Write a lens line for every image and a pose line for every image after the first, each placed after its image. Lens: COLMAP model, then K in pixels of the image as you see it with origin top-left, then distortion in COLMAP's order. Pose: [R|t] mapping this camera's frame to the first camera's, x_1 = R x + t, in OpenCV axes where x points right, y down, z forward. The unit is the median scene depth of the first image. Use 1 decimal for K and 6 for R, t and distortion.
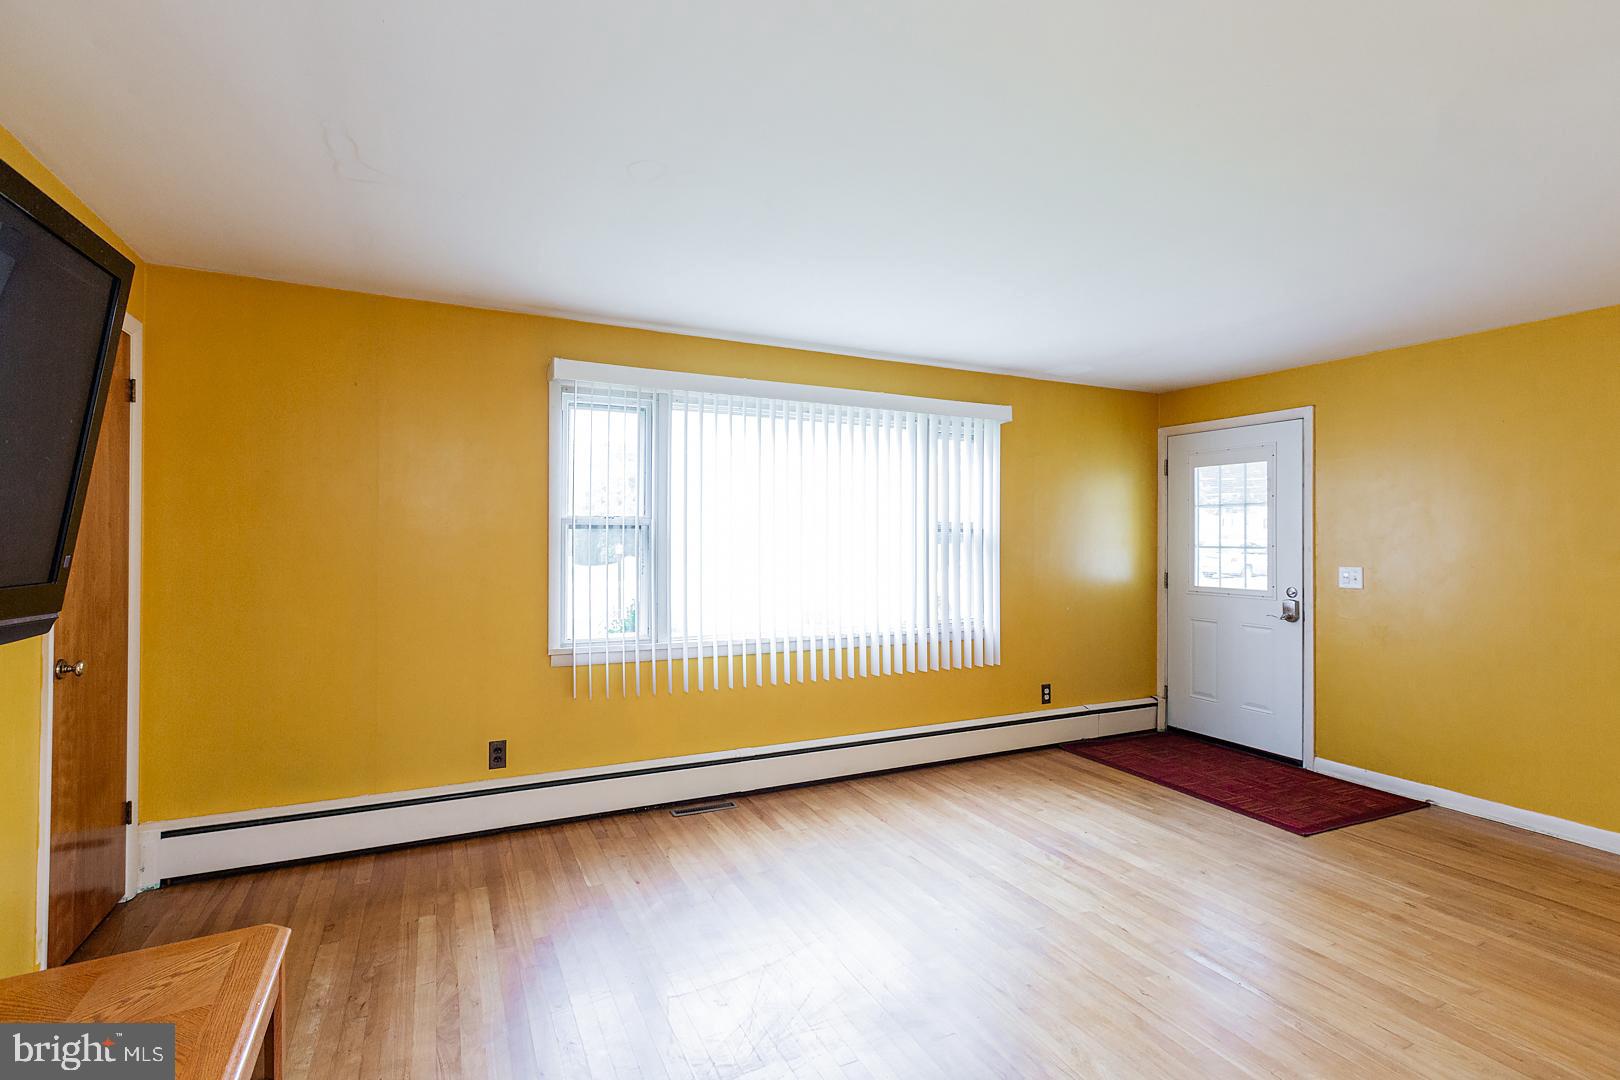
lens RADIAL K [[751.3, 0, 810.0], [0, 751.3, 540.0], [0, 0, 1]] dist [0.010159, -0.000038]
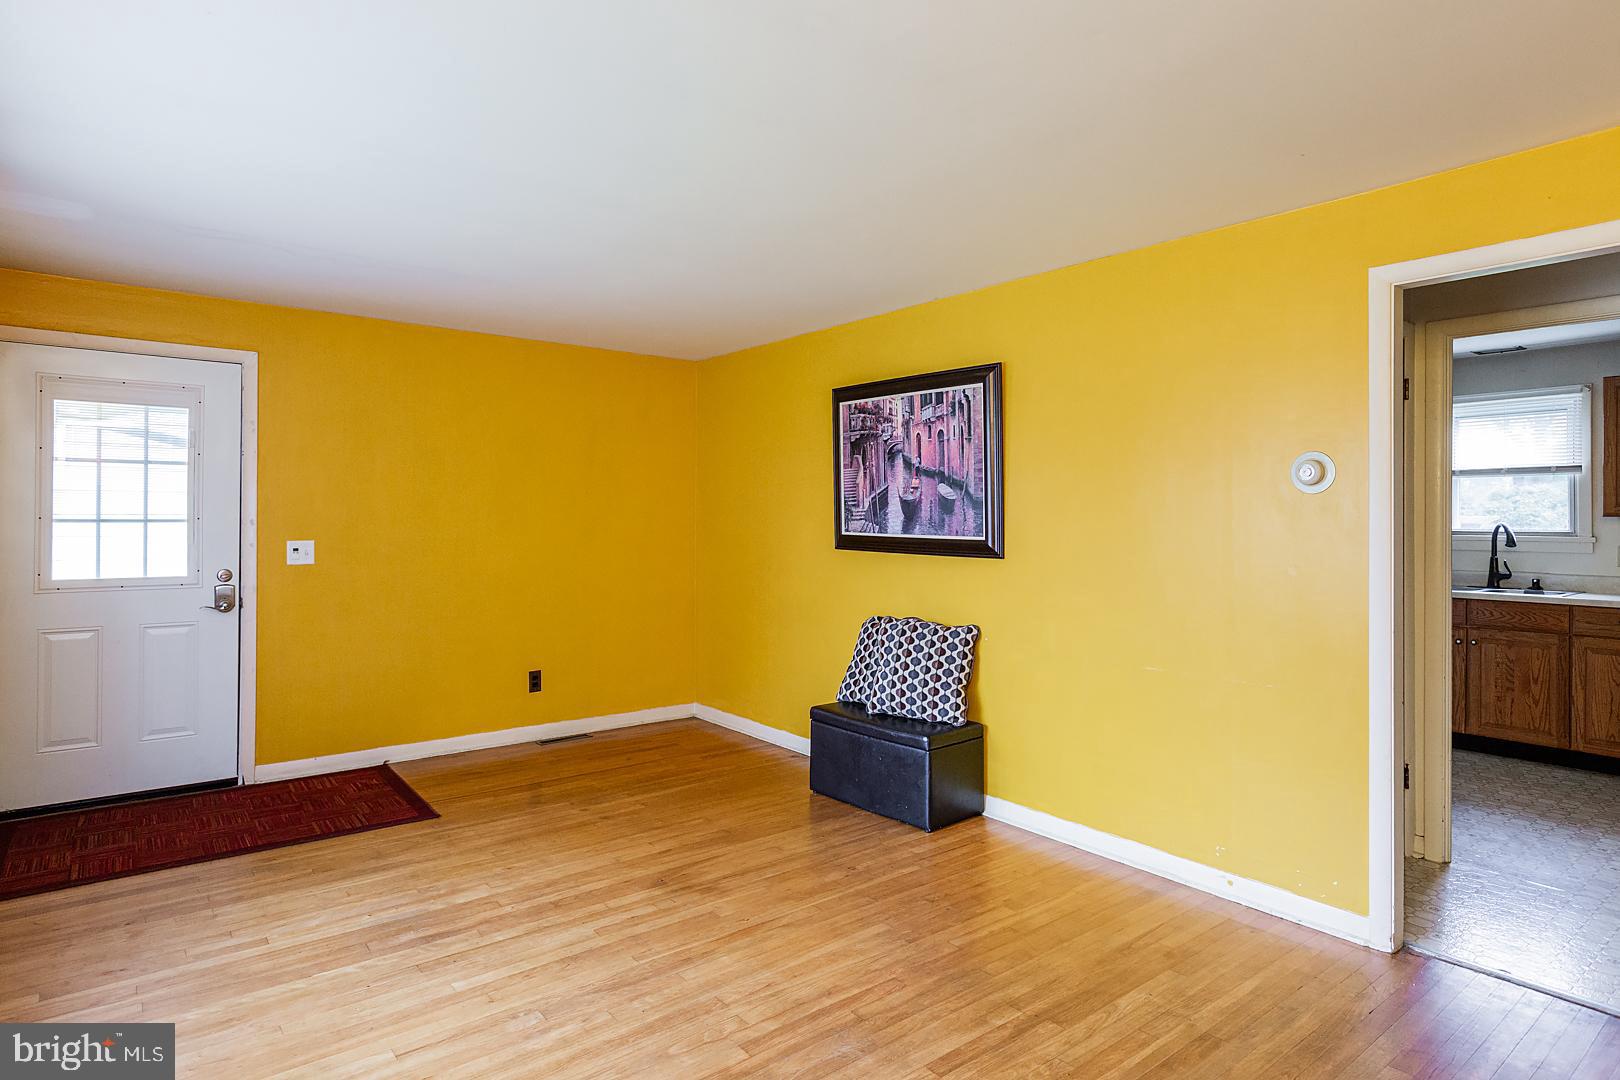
lens RADIAL K [[885.9, 0, 803.7], [0, 885.9, 520.5], [0, 0, 1]] dist [0.000755, 0.000082]
pose [[-0.210267, -0.008474, 0.977607, -0.509597], [-0.005298, 0.999958, 0.007528, -0.000341], [-0.977630, -0.003597, -0.210303, 0.713766]]
